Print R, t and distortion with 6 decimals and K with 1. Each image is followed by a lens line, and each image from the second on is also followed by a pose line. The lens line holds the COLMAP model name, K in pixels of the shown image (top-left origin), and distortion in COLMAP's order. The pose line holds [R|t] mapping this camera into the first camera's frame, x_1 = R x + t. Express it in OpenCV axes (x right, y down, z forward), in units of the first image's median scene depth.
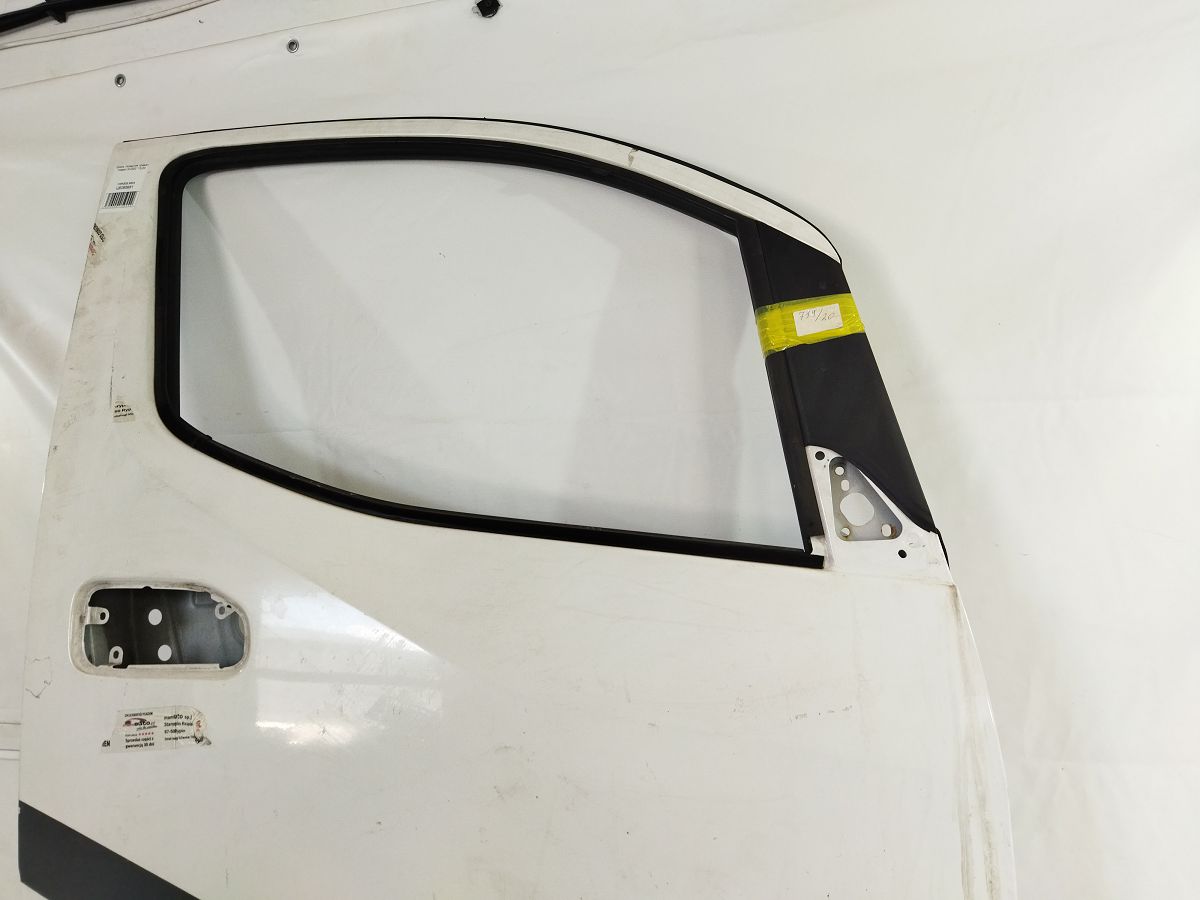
lens RADIAL K [[899.1, 0, 600.0], [0, 899.1, 450.0], [0, 0, 1]] dist [0.108969, -0.196701]
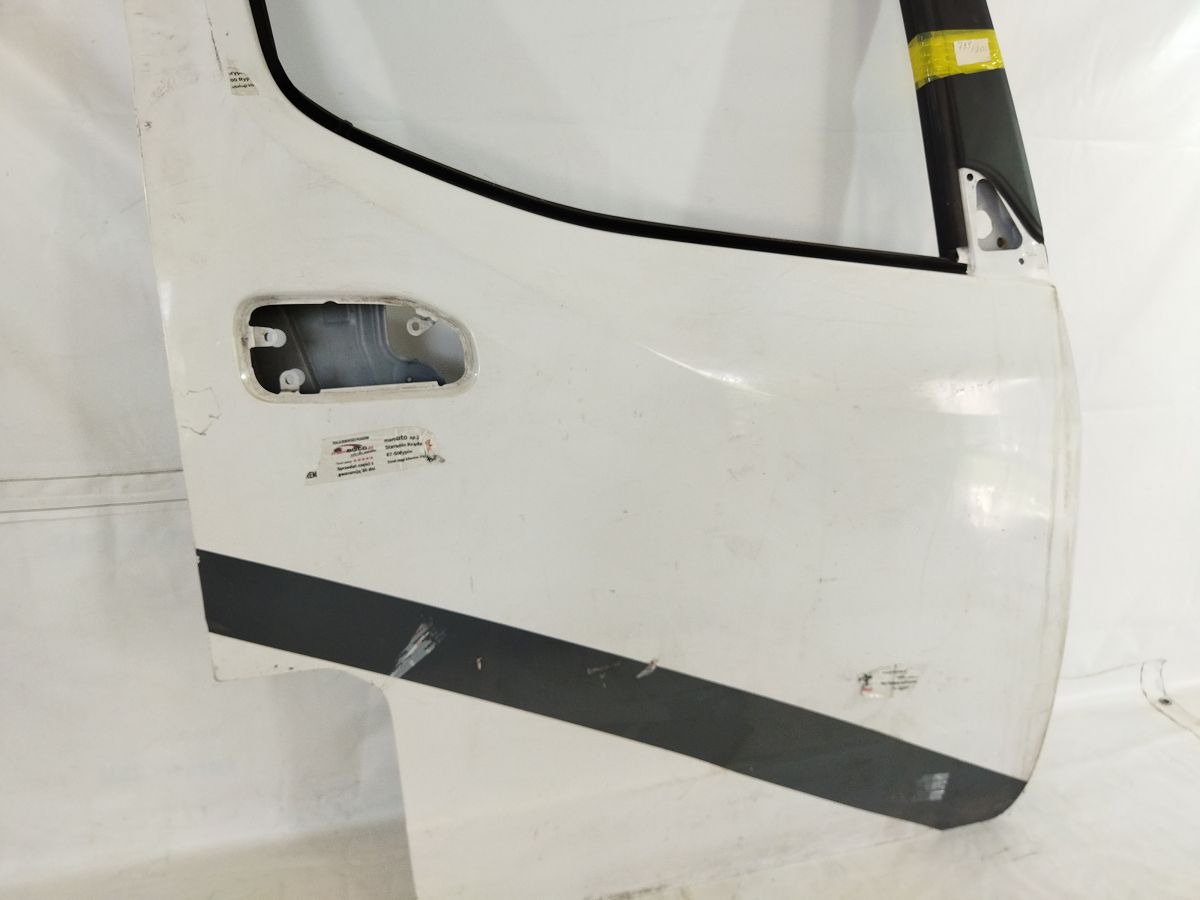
lens RADIAL K [[899.1, 0, 600.0], [0, 899.1, 450.0], [0, 0, 1]] dist [0.108969, -0.196701]
pose [[0.889136, -0.092933, 0.448108, -0.695883], [-0.046501, 0.955750, 0.290480, 0.021422], [-0.455275, -0.279114, 0.845471, 0.107744]]
